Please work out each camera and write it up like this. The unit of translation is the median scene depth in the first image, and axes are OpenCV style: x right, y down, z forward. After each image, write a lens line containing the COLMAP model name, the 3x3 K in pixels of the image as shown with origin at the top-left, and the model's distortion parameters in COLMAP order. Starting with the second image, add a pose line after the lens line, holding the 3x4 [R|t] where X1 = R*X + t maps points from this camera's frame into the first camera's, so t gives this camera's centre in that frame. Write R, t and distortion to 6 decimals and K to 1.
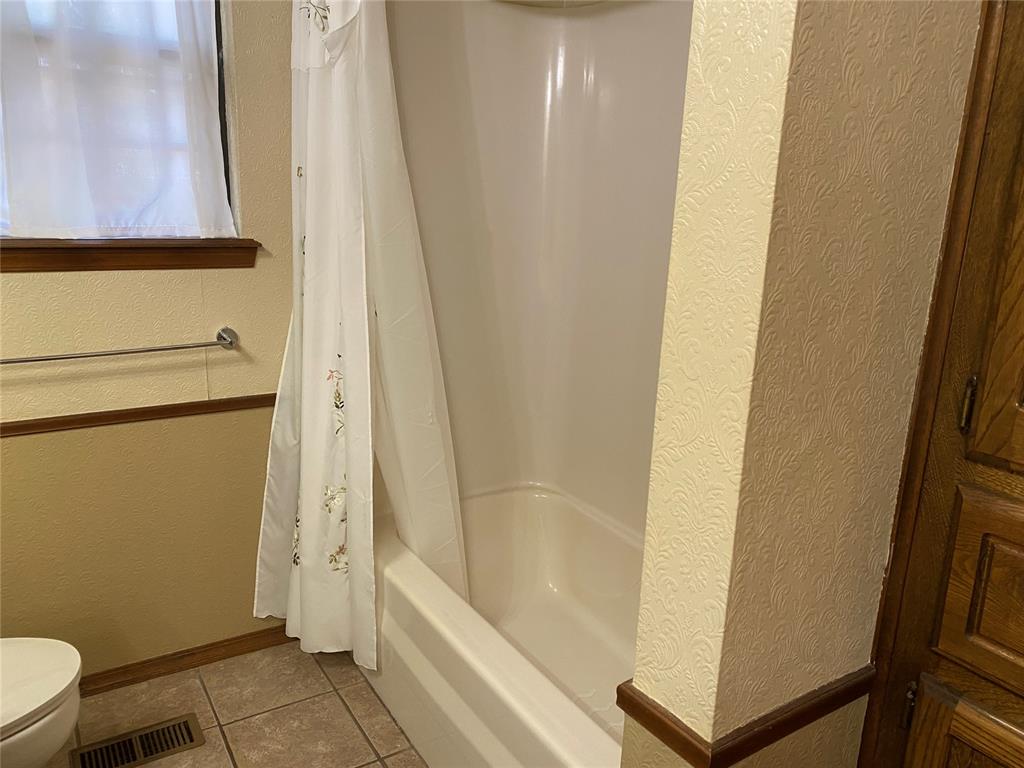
lens RADIAL K [[773.3, 0, 512.0], [0, 773.3, 384.0], [0, 0, 1]] dist [-0.002886, -0.005365]
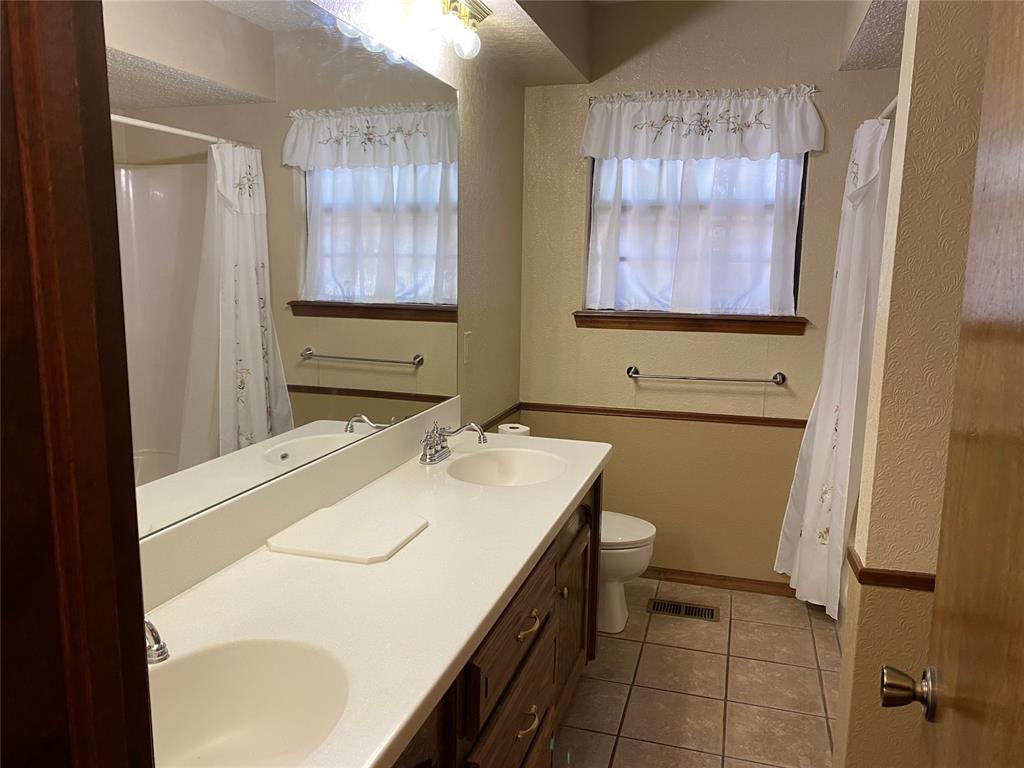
lens RADIAL K [[783.9, 0, 512.0], [0, 783.9, 384.0], [0, 0, 1]] dist [0.119997, -0.241175]
pose [[0.655394, 0.096352, -0.749116, 0.483513], [-0.175320, 0.984147, -0.026805, 0.089336], [0.734657, 0.148903, 0.661897, -0.460707]]
